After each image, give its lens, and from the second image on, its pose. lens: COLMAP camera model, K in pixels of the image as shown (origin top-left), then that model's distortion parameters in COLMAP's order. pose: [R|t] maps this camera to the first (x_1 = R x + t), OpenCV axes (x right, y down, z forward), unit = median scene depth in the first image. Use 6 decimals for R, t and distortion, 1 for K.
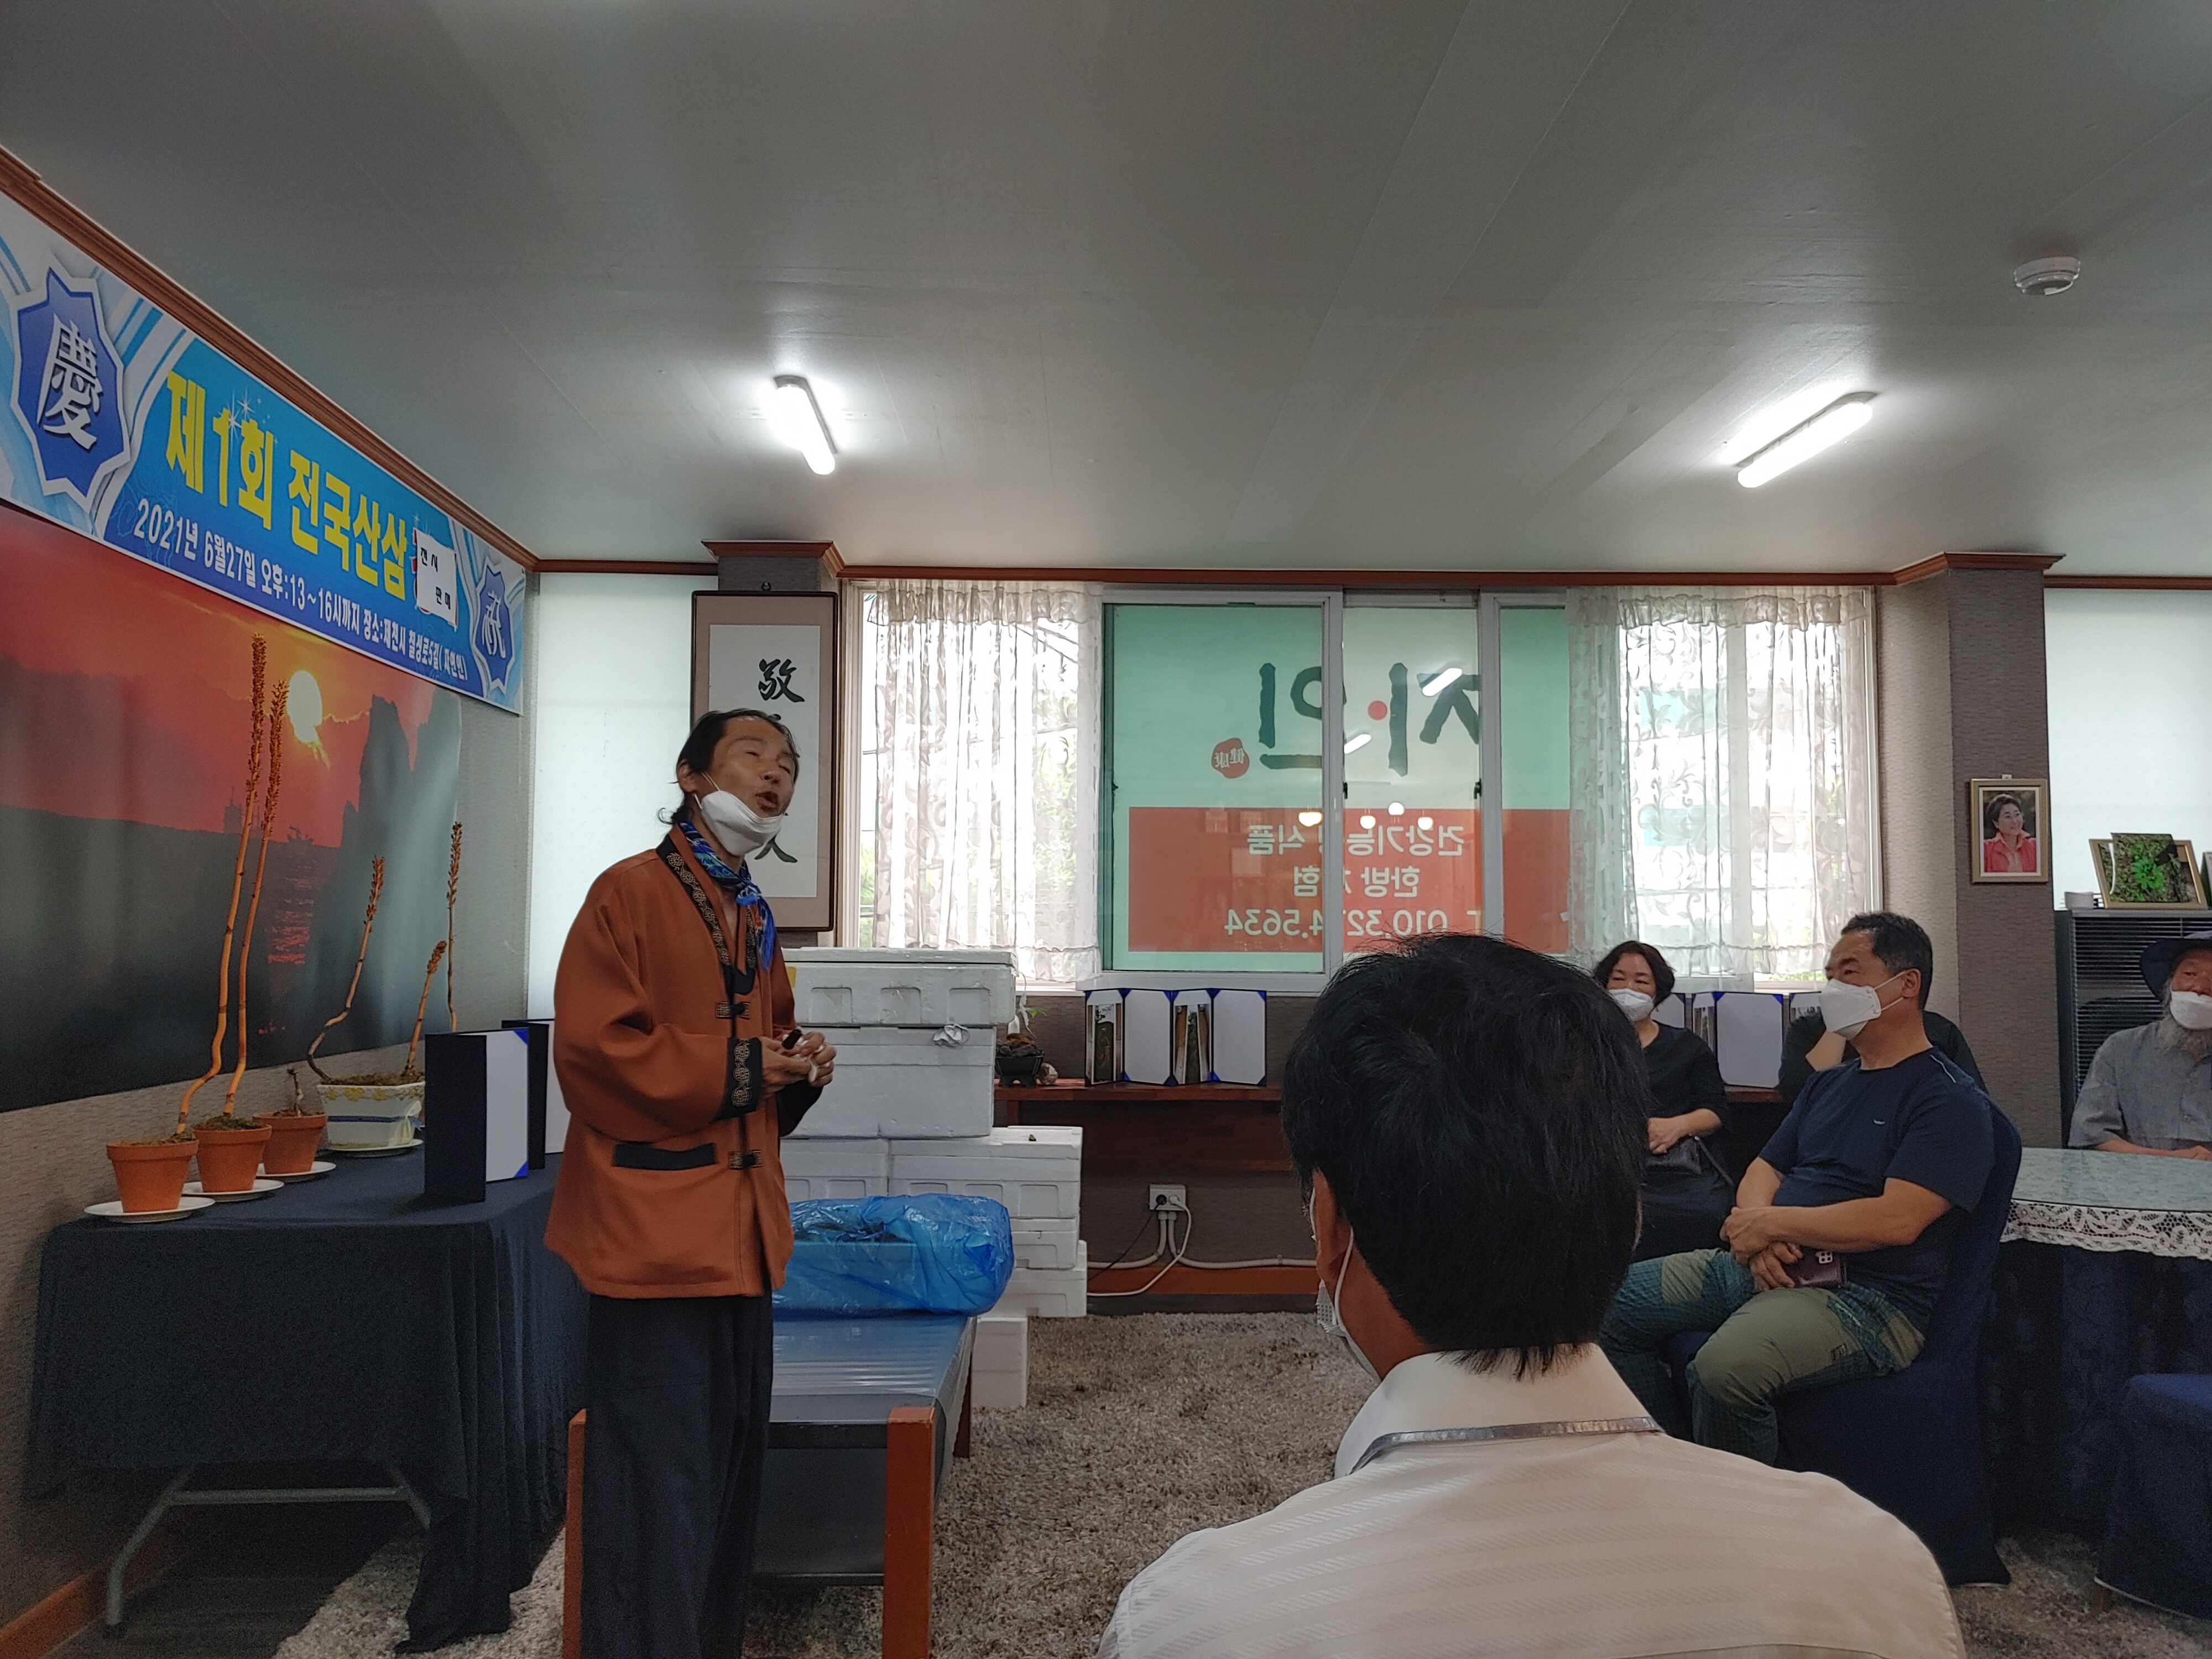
lens RADIAL K [[1656.5, 0, 1104.8], [0, 1656.5, 832.5], [0, 0, 1]] dist [0.098203, -0.125358]
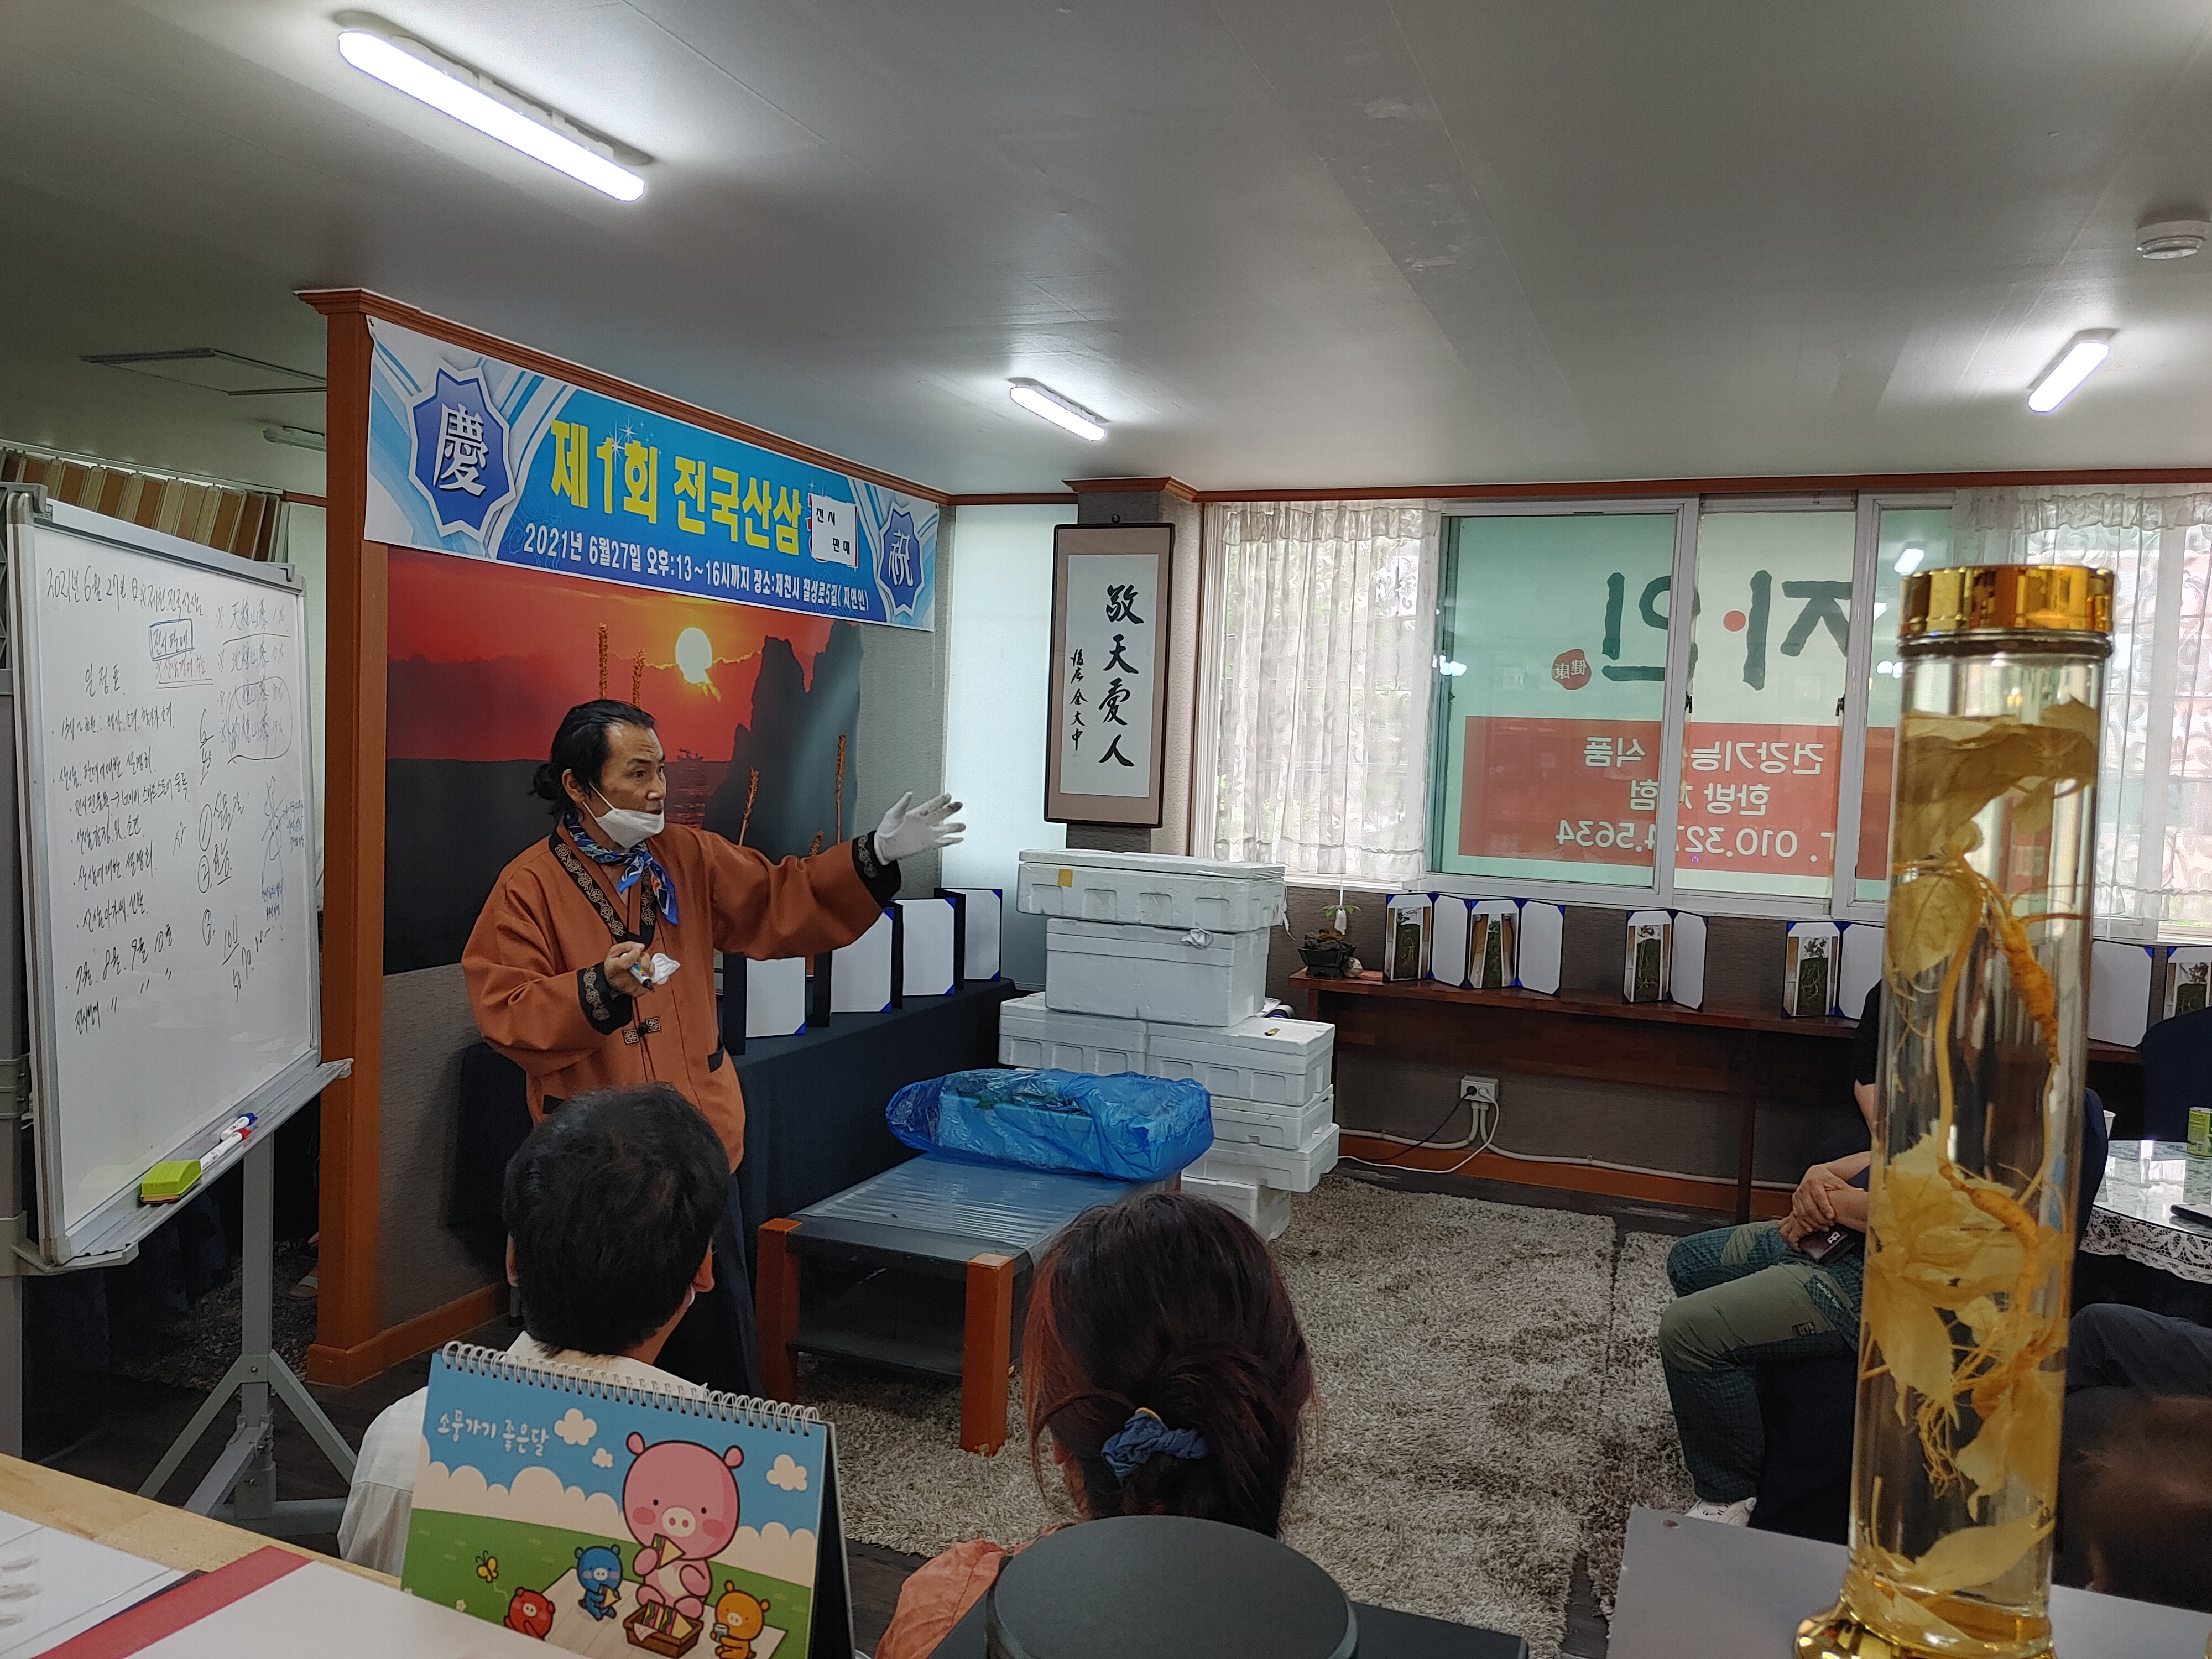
lens RADIAL K [[1656.5, 0, 1109.0], [0, 1656.5, 830.7], [0, 0, 1]] dist [0.098203, -0.125358]
pose [[0.922540, 0.052848, -0.382266, 0.234905], [-0.010893, 0.993750, 0.111097, -0.064027], [0.385748, -0.098327, 0.917350, -0.050886]]
